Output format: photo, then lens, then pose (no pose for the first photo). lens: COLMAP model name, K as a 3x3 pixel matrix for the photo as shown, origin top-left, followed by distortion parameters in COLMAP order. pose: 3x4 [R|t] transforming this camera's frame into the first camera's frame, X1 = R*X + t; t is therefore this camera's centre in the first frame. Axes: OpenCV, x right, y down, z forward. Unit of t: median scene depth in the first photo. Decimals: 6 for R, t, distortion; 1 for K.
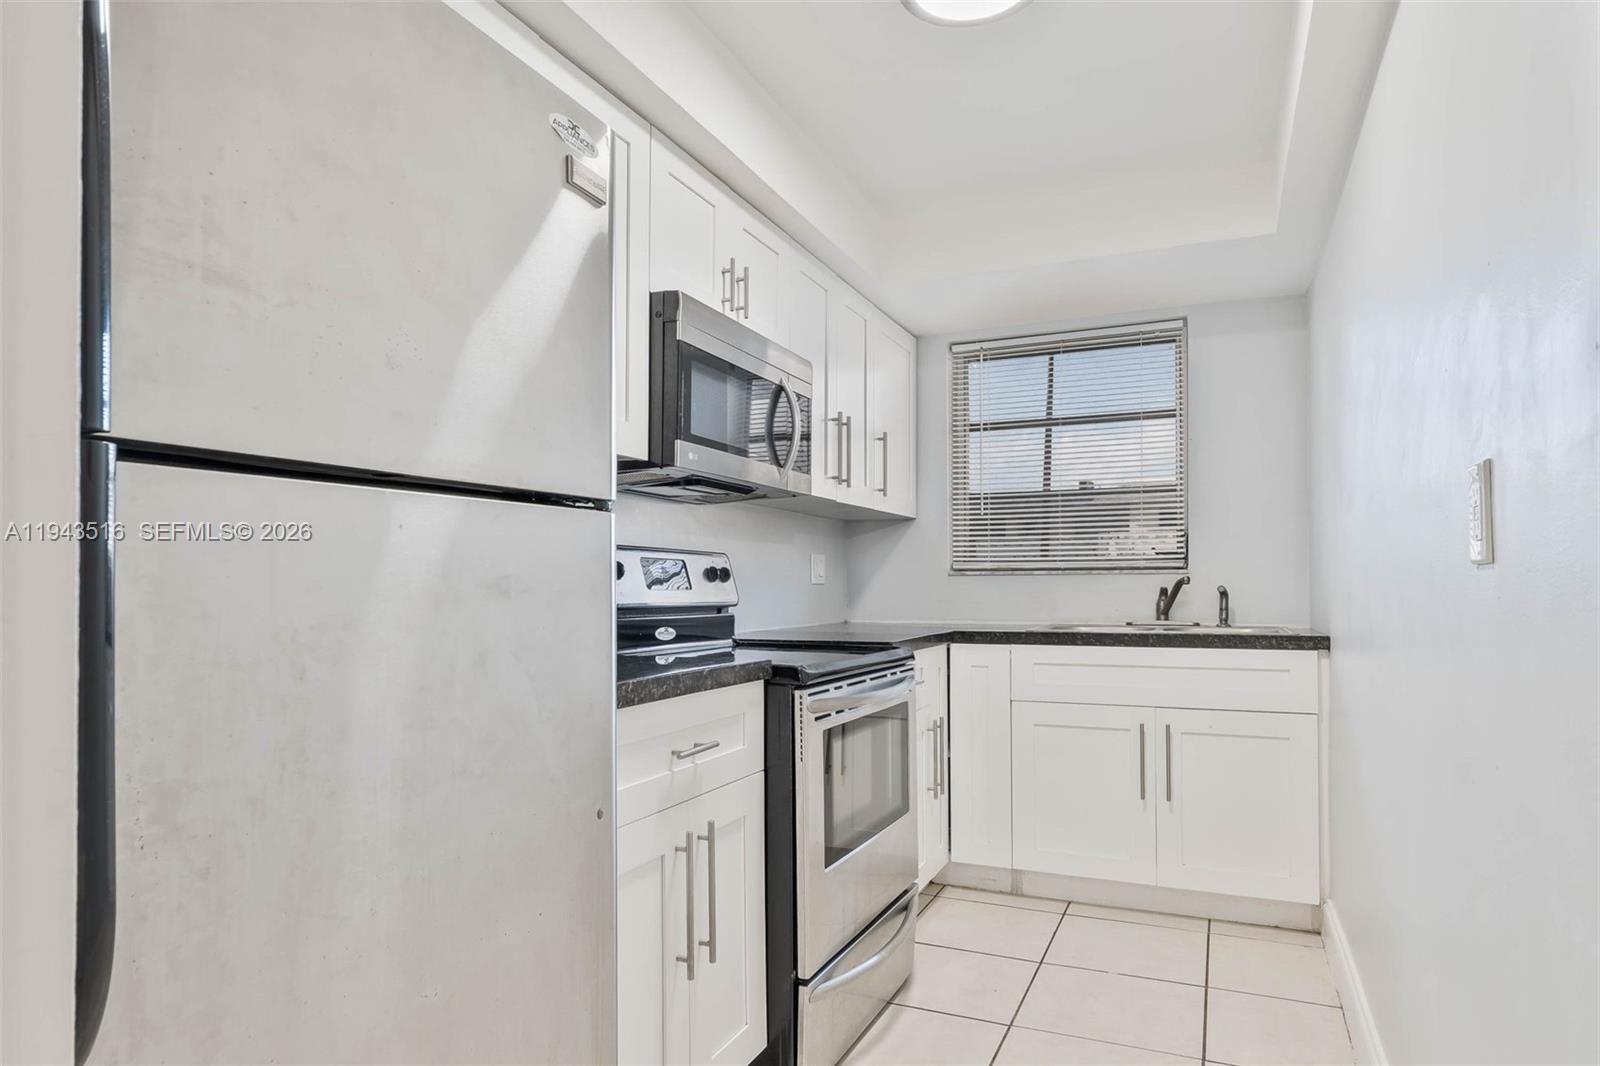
lens RADIAL K [[961.2, 0, 797.9], [0, 961.2, 568.8], [0, 0, 1]] dist [0.004090, 0.000945]
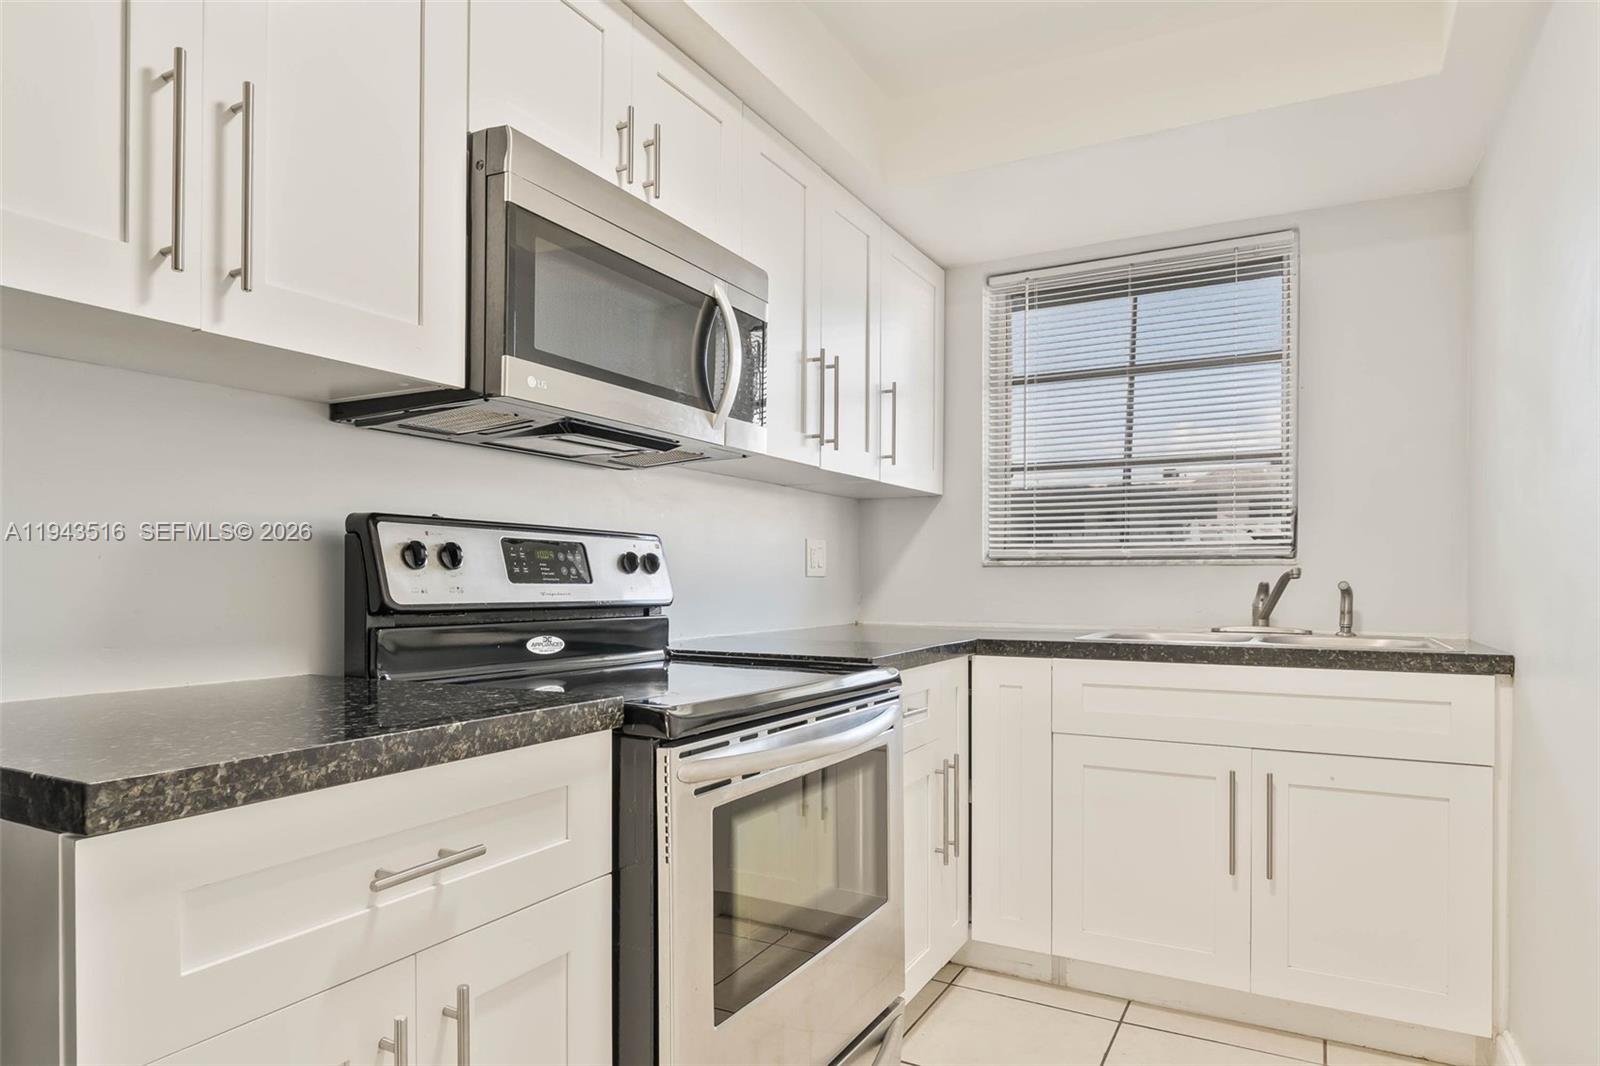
lens RADIAL K [[937.7, 0, 801.7], [0, 937.7, 578.1], [0, 0, 1]] dist [0.001977, -0.000815]
pose [[0.996443, 0.004741, -0.084140, 0.095260], [-0.003233, 0.999832, 0.018049, 0.003879], [0.084212, -0.017713, 0.996290, 0.276662]]
